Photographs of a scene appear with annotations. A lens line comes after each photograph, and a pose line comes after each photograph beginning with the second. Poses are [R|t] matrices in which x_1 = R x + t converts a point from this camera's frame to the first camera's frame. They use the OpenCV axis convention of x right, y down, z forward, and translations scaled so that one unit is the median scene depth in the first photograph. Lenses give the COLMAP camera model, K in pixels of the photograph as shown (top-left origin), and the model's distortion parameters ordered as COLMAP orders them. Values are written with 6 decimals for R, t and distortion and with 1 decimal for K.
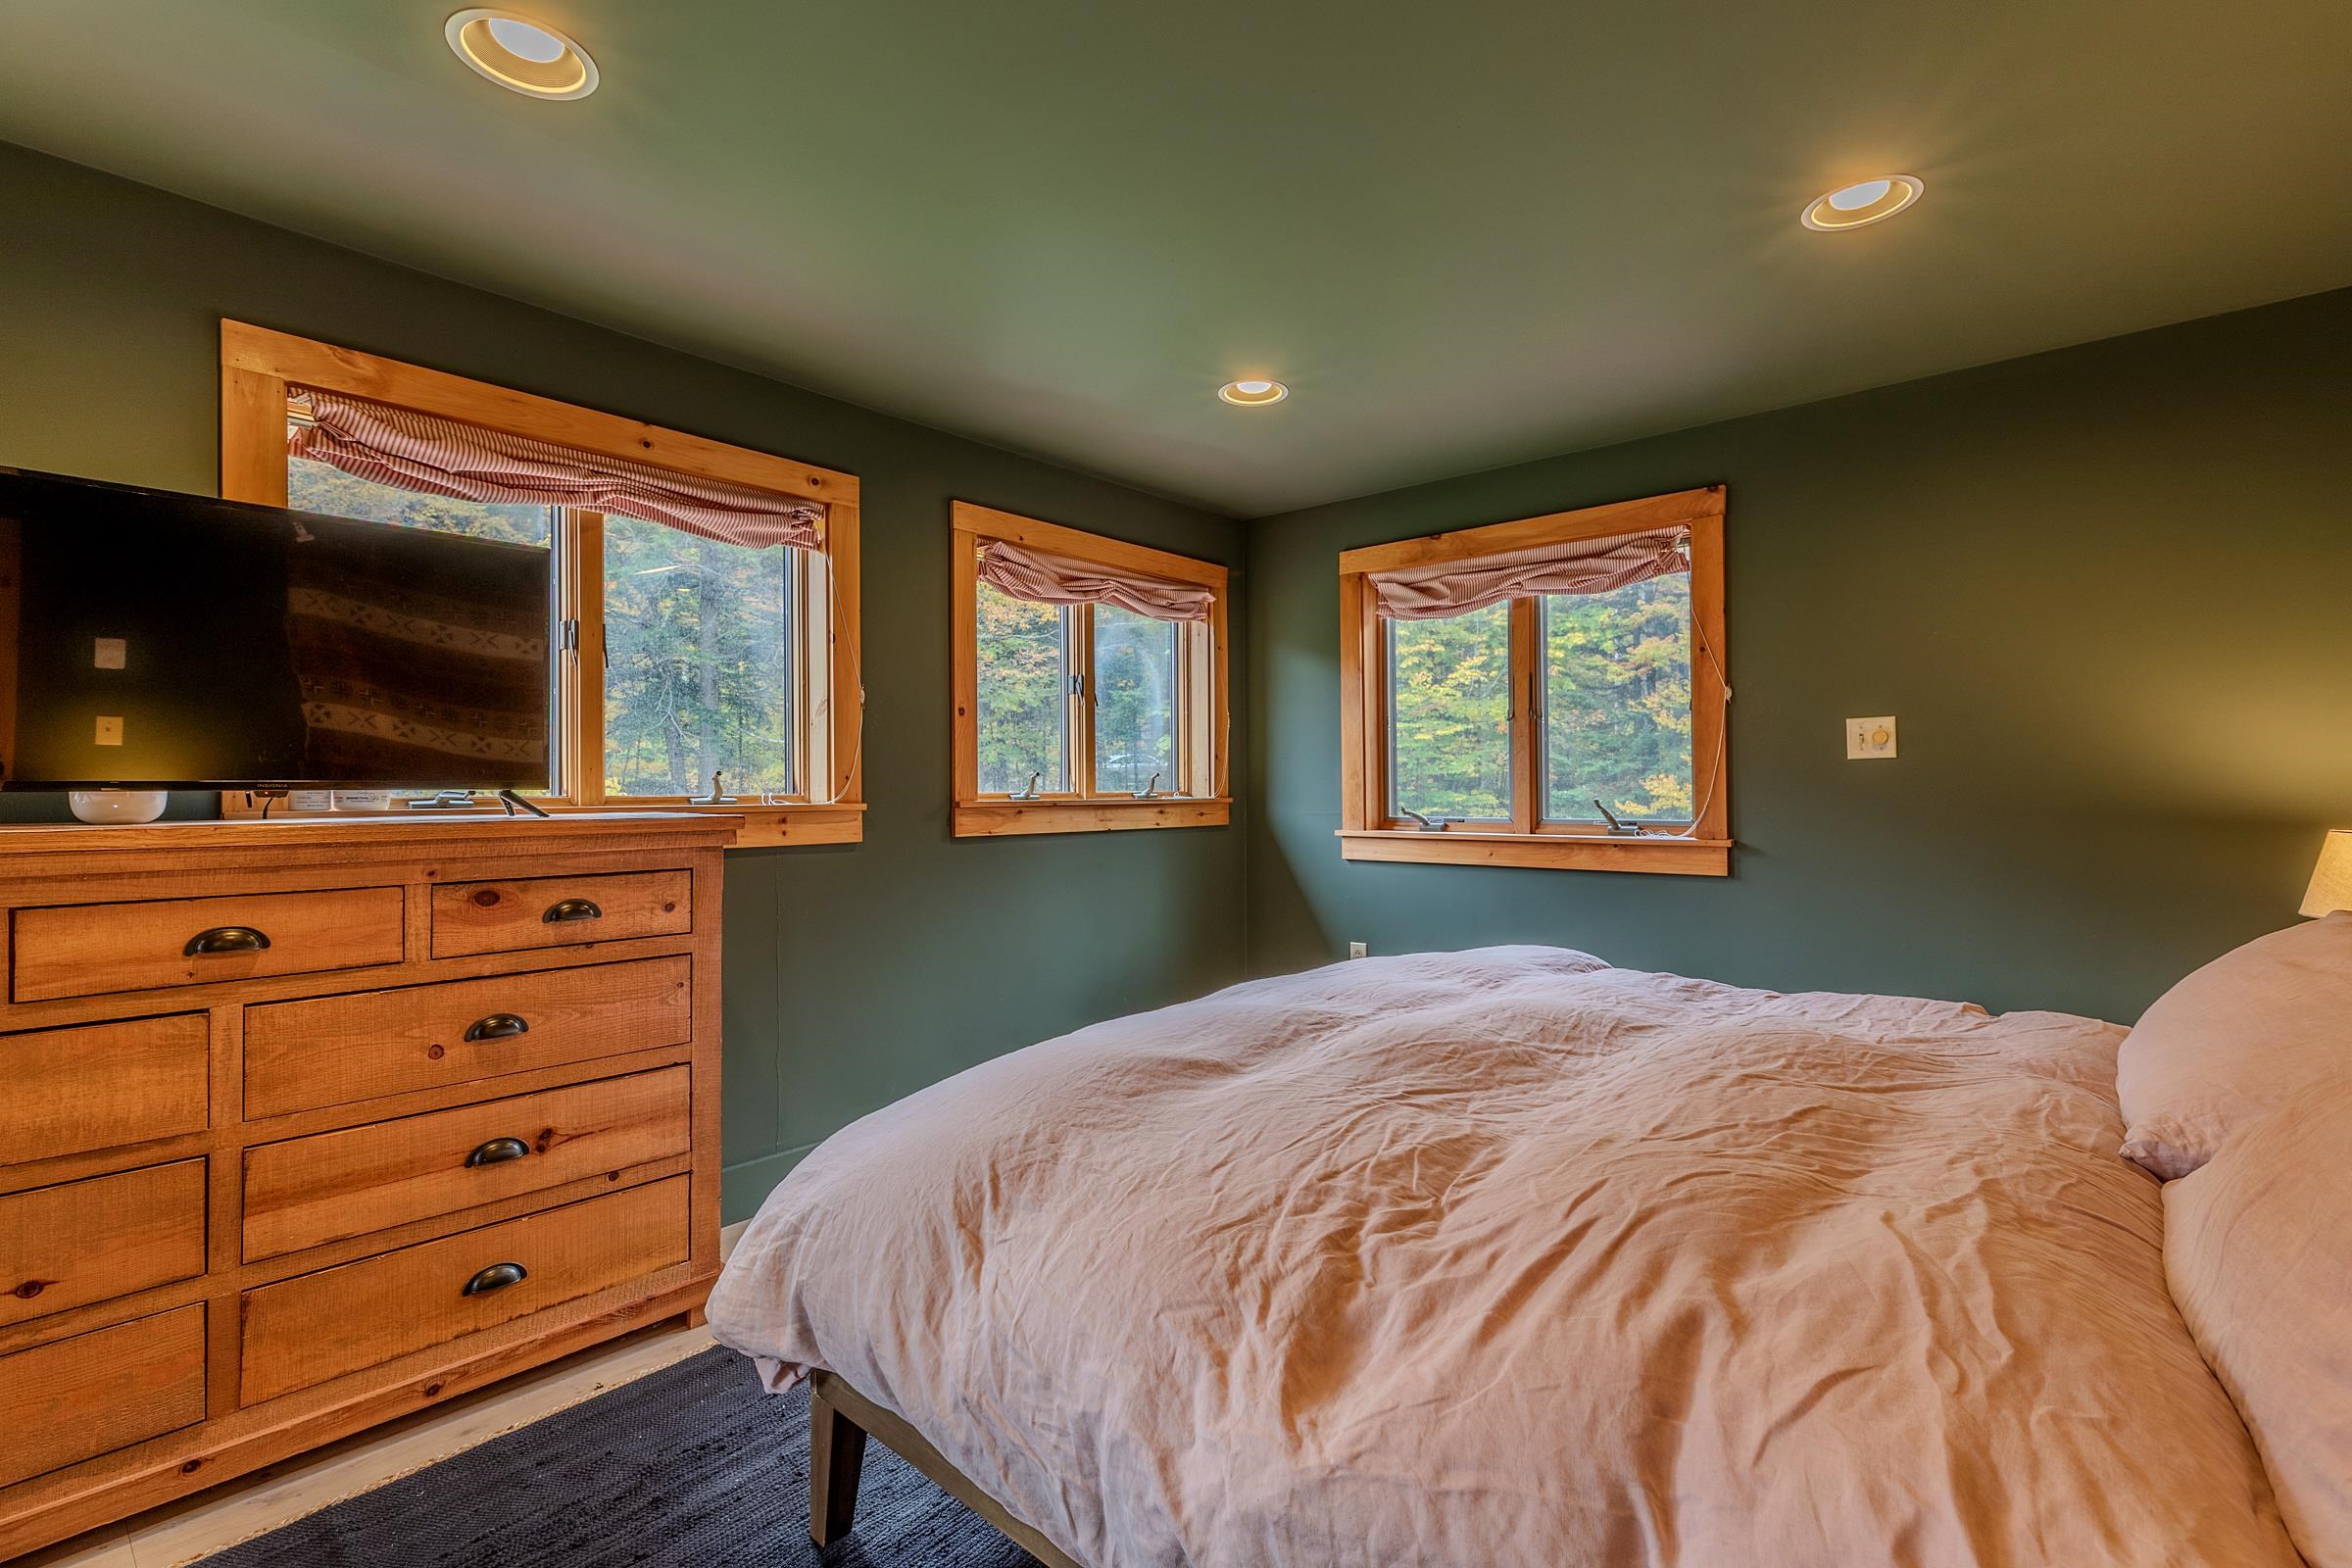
lens RADIAL K [[1078.1, 0, 1175.6], [0, 1078.1, 777.7], [0, 0, 1]] dist [0.008231, -0.000177]
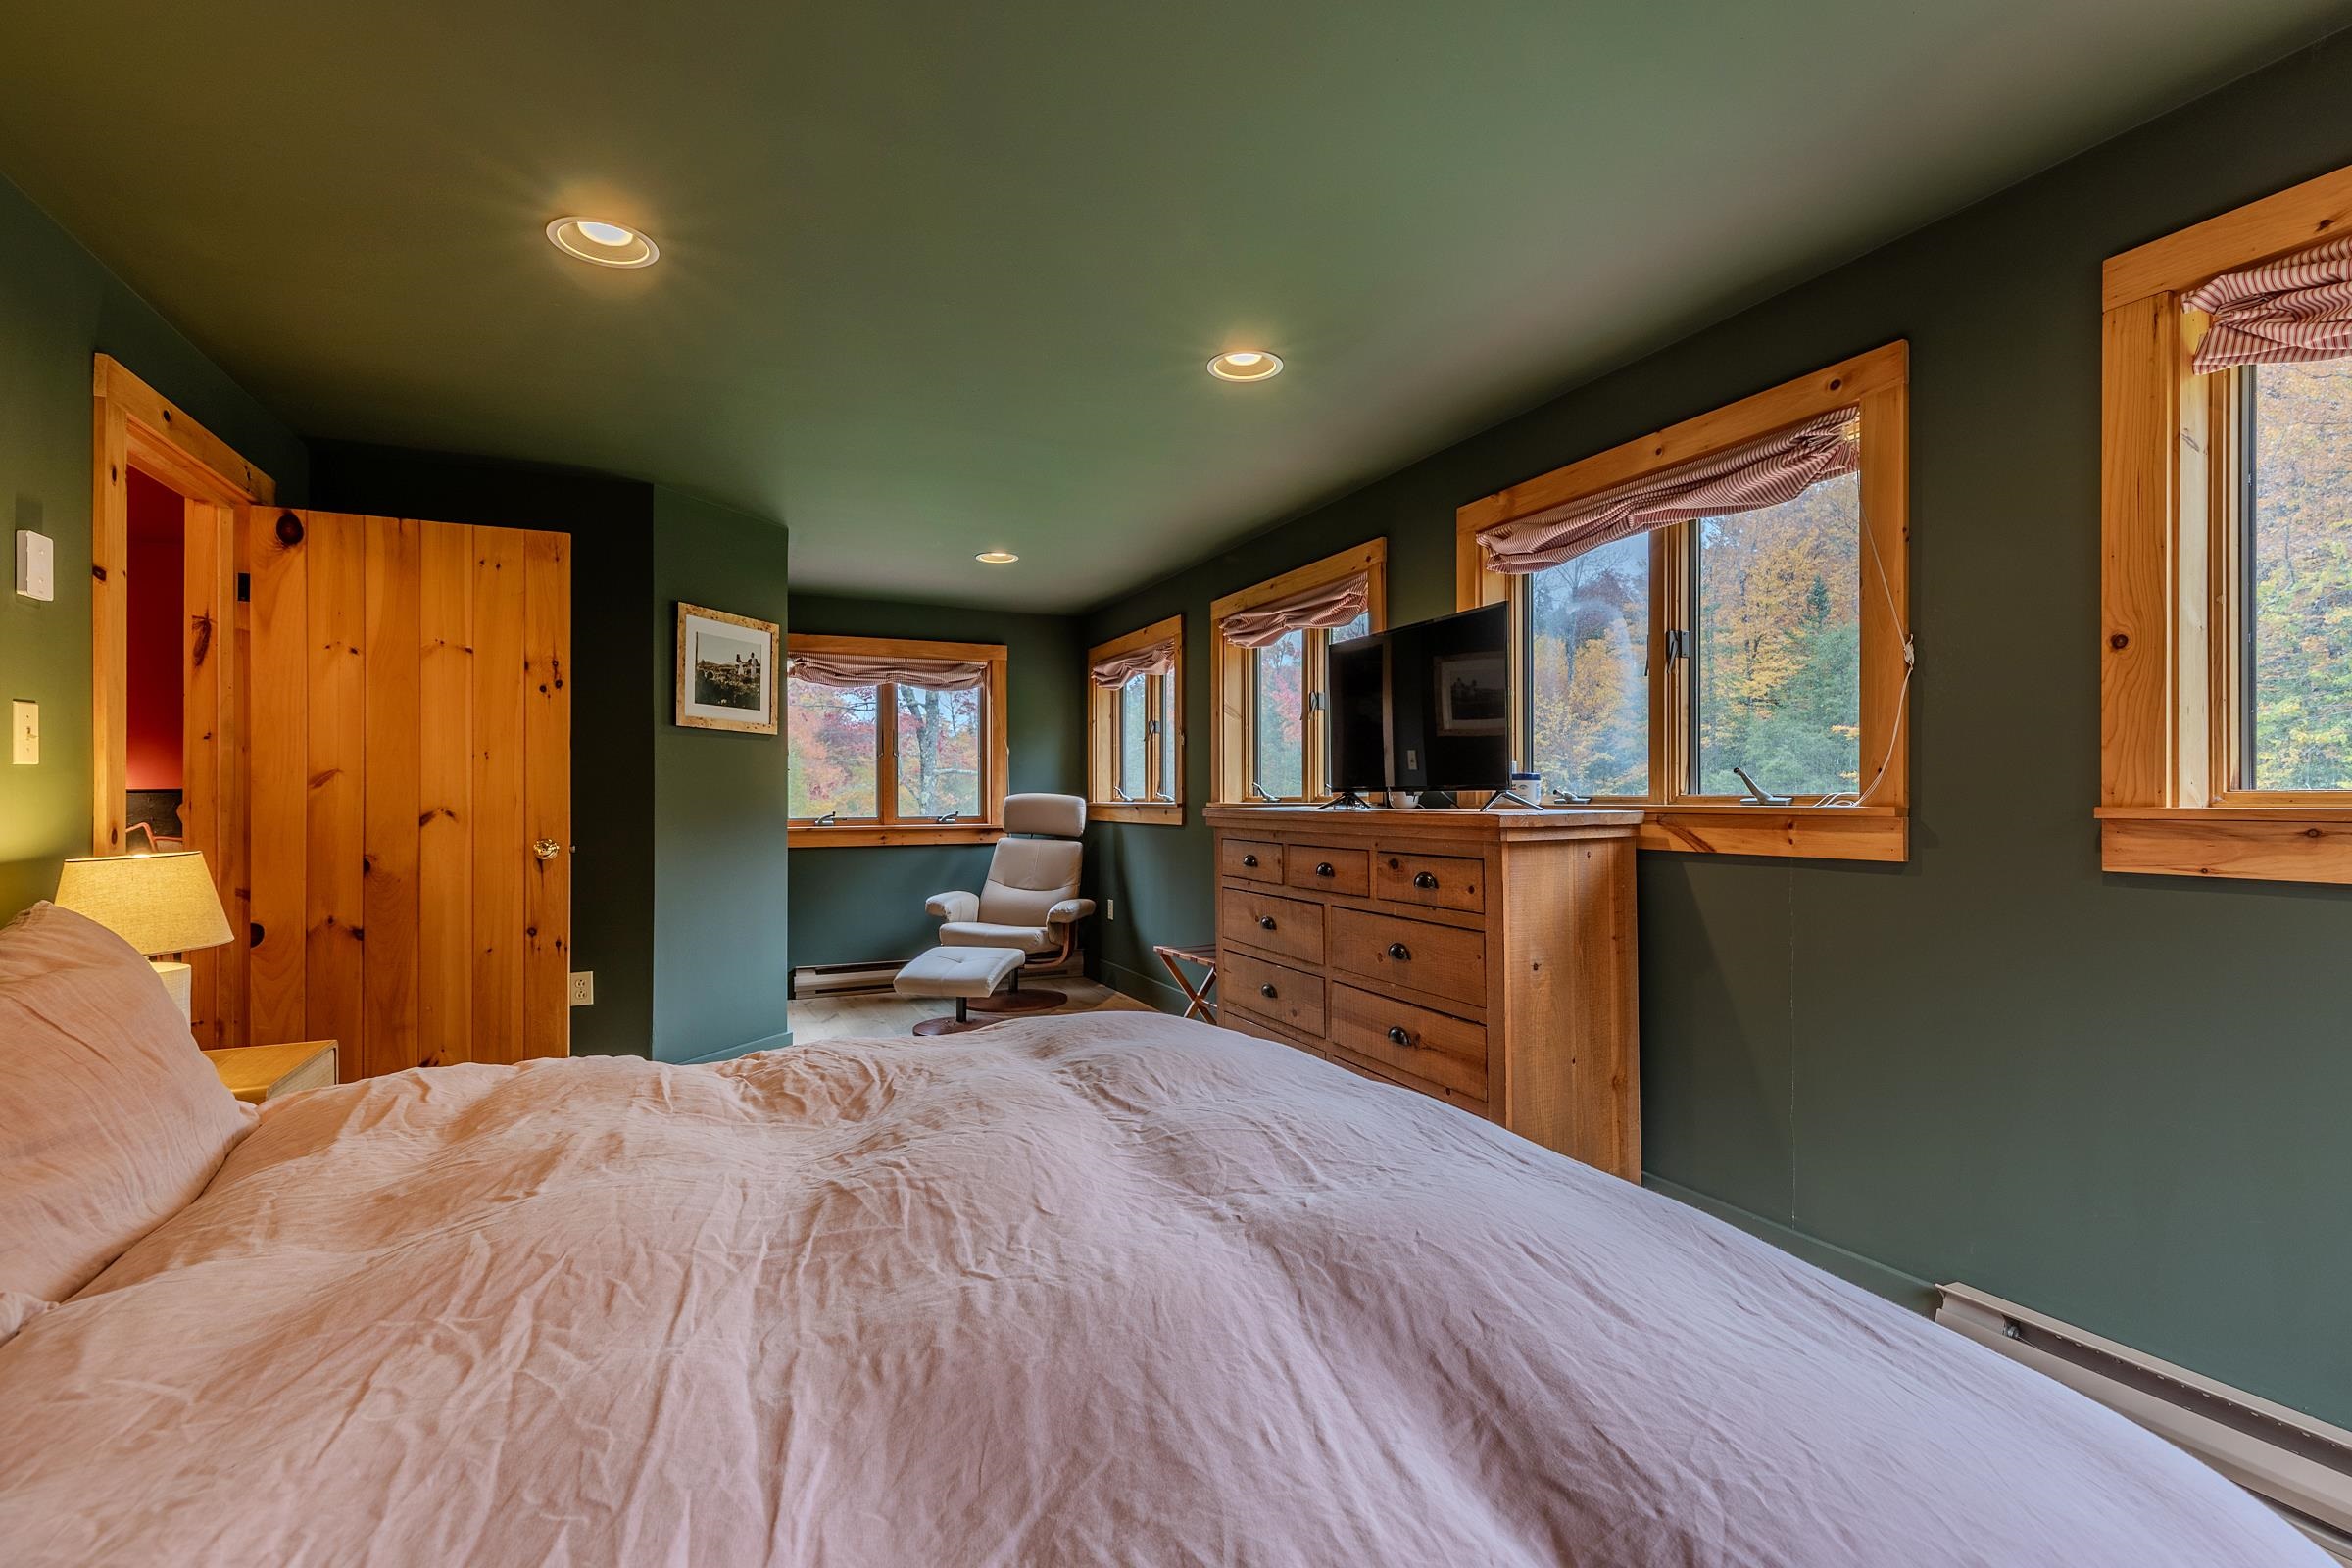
lens RADIAL K [[1078.1, 0, 1178.5], [0, 1078.1, 789.4], [0, 0, 1]] dist [0.008231, -0.000177]
pose [[-0.421719, -0.000700, -0.906727, 0.697307], [0.016896, 0.999820, -0.008631, 0.013484], [0.906569, -0.018960, -0.421631, 1.125381]]
